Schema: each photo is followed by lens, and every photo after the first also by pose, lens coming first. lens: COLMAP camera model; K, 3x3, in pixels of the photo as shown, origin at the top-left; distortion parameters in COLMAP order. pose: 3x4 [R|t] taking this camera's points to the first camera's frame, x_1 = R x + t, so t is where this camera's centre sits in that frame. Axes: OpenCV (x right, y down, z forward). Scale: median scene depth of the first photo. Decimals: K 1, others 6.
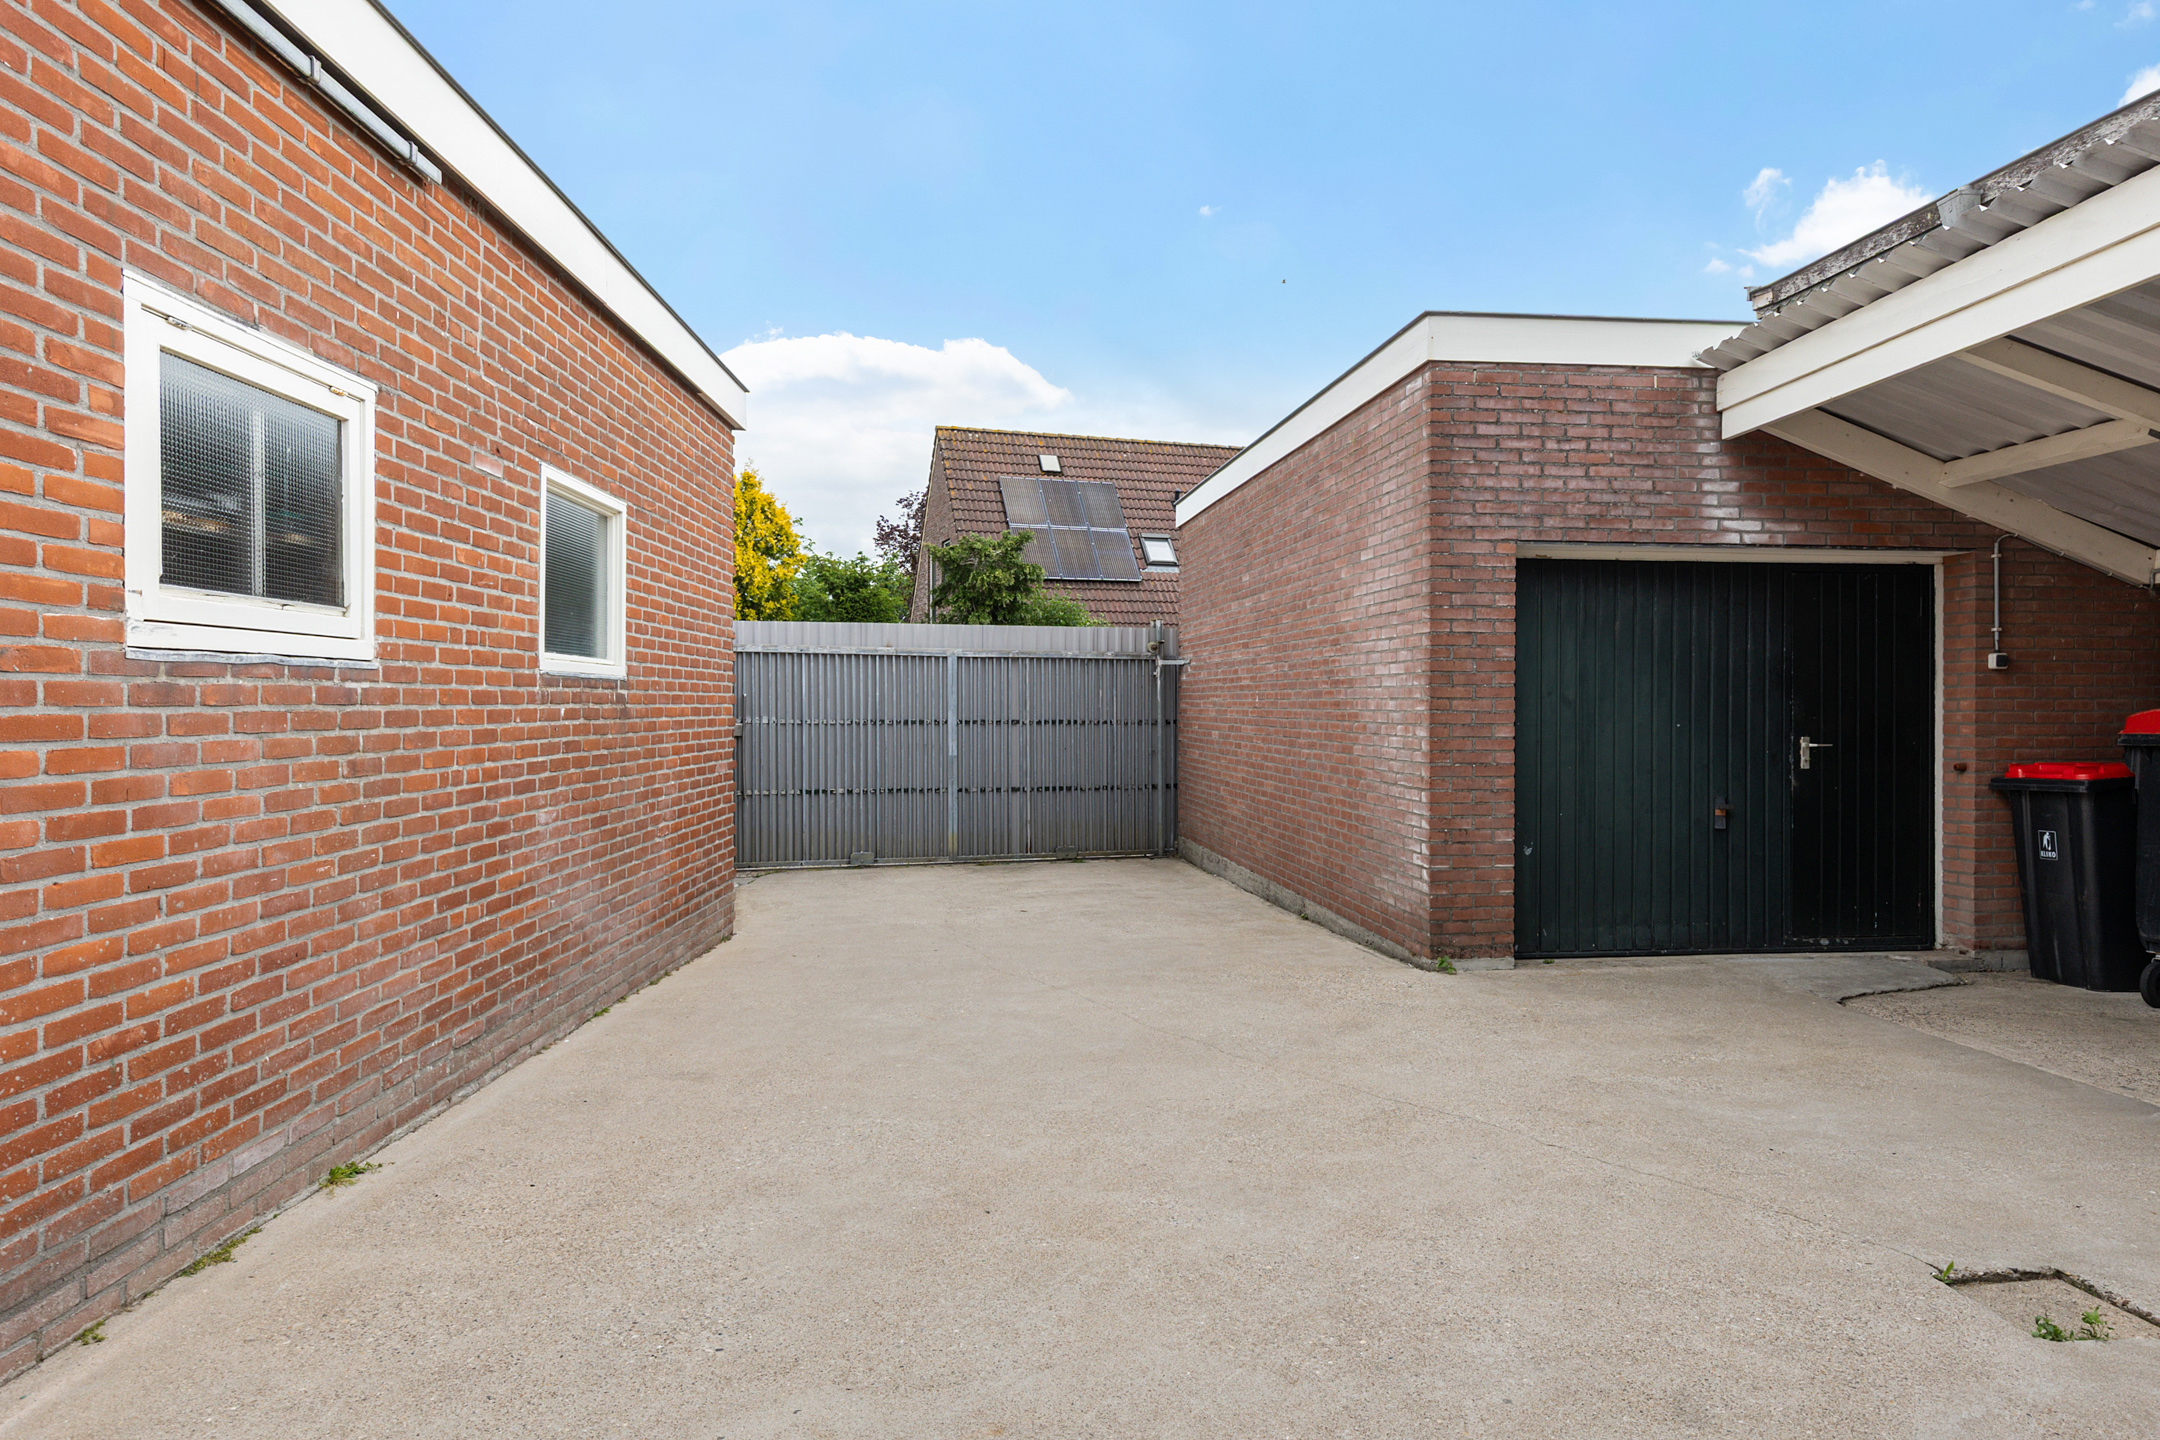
lens RADIAL K [[1389.9, 0, 1080.0], [0, 1389.9, 720.0], [0, 0, 1]] dist [-0.018877, 0.003502]
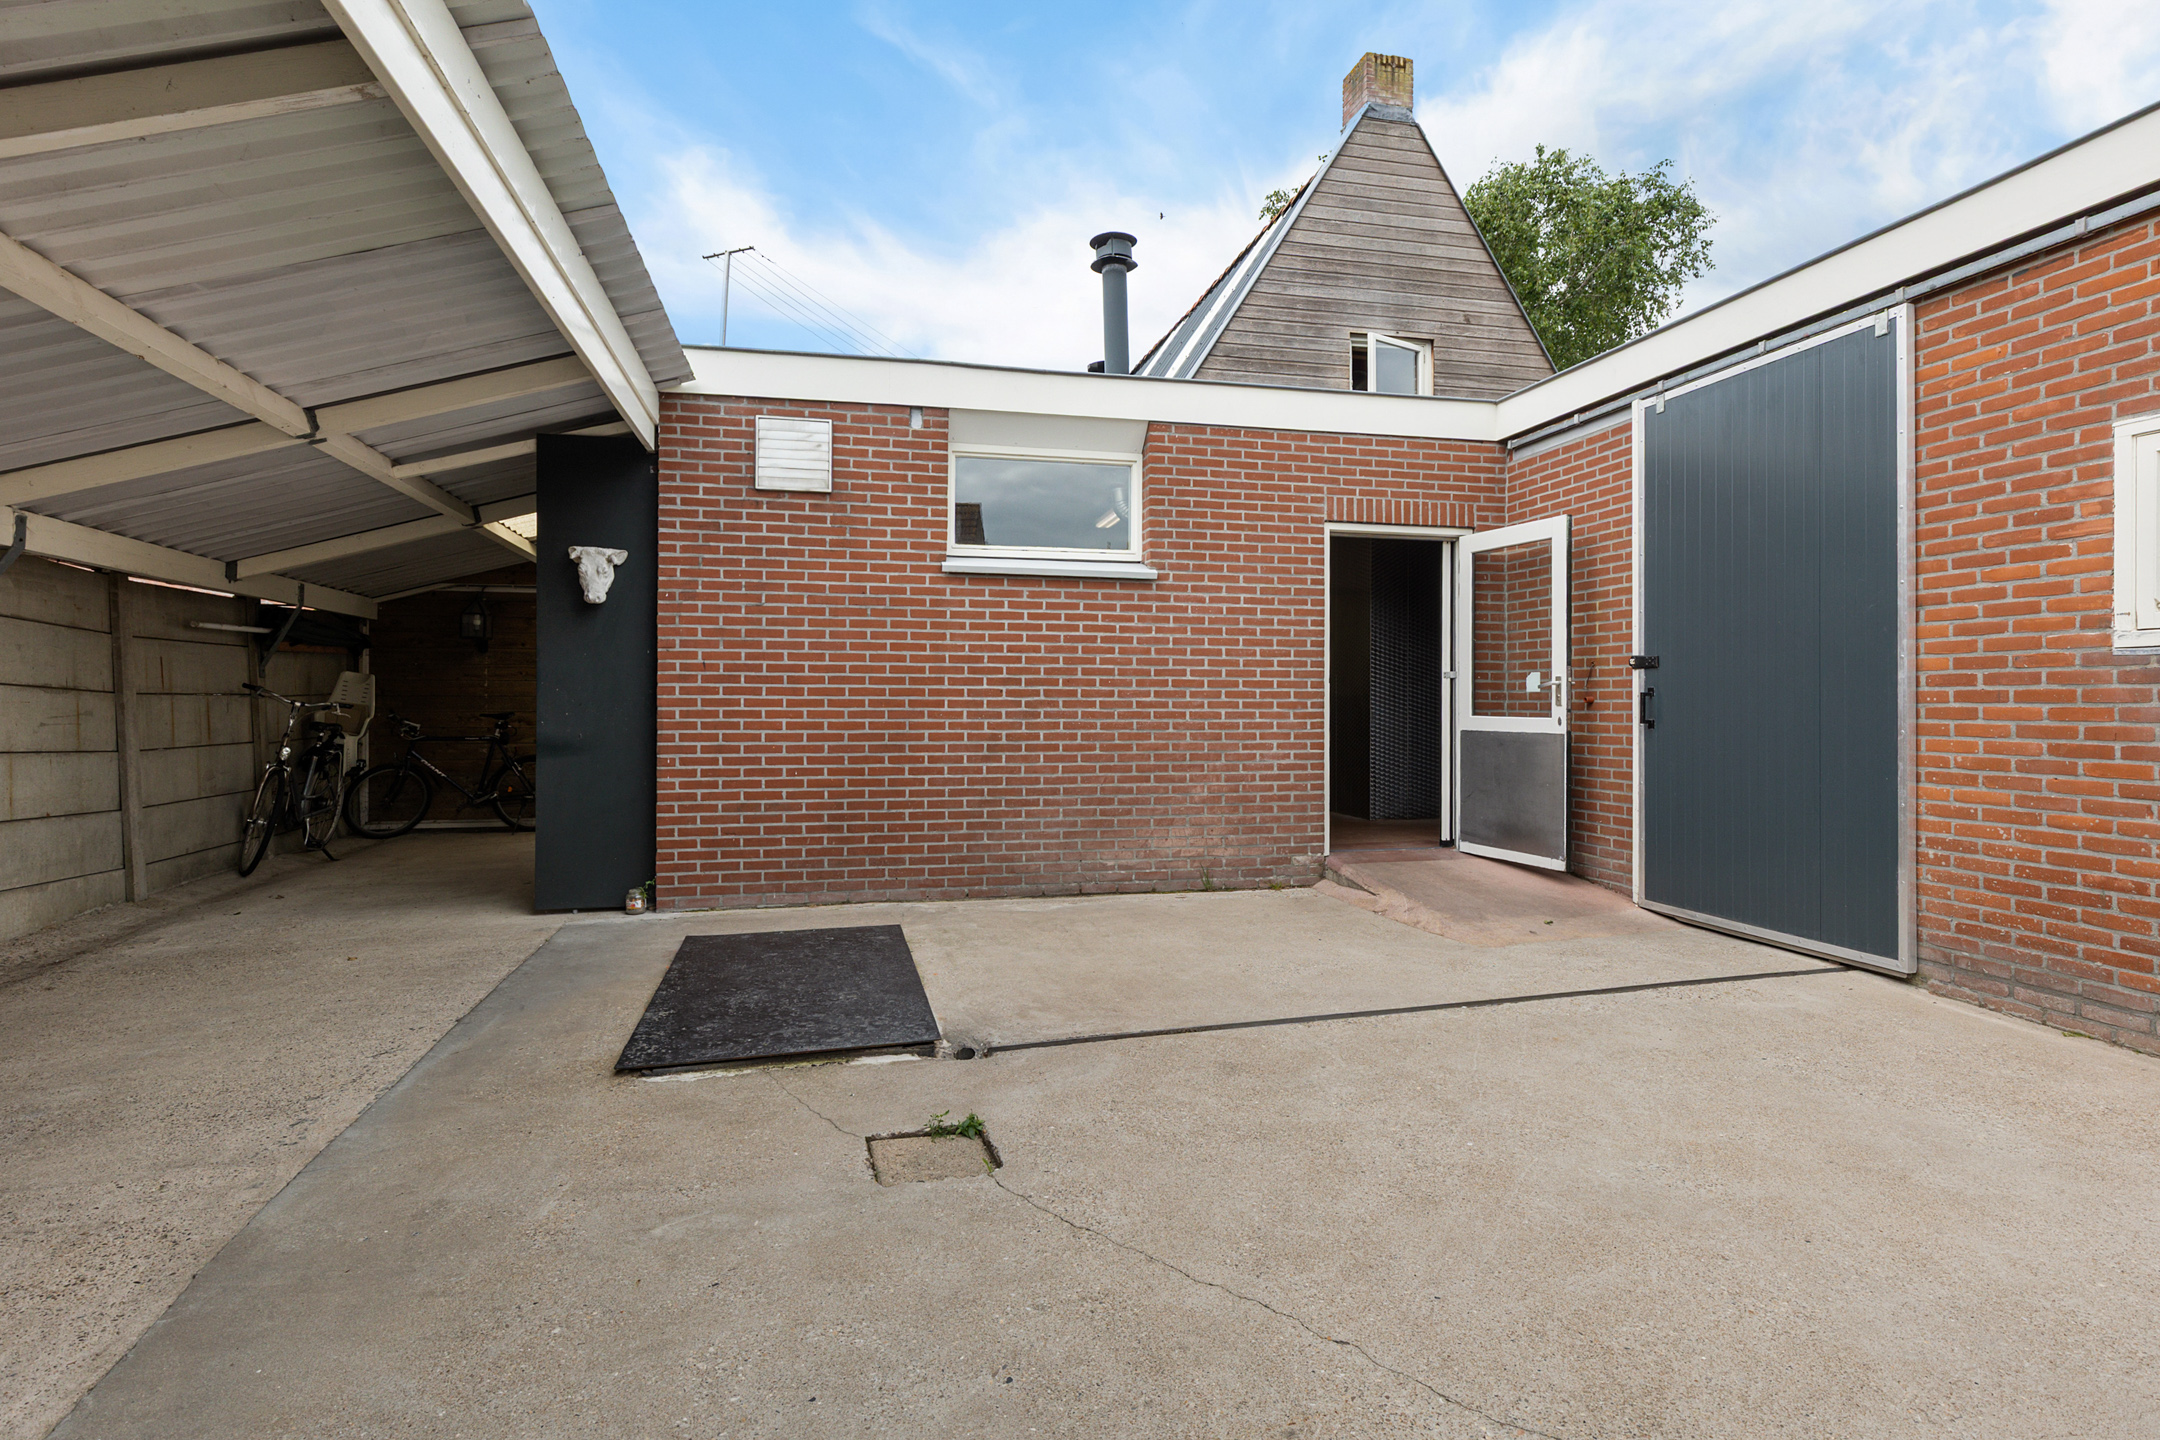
lens RADIAL K [[1151.8, 0, 1080.0], [0, 1151.8, 720.0], [0, 0, 1]] dist [0.000771, -0.000649]
pose [[-0.982669, 0.003829, -0.185330, 0.797126], [-0.001315, 0.999618, 0.027622, -0.003034], [0.185365, 0.027387, -0.982288, 2.132495]]
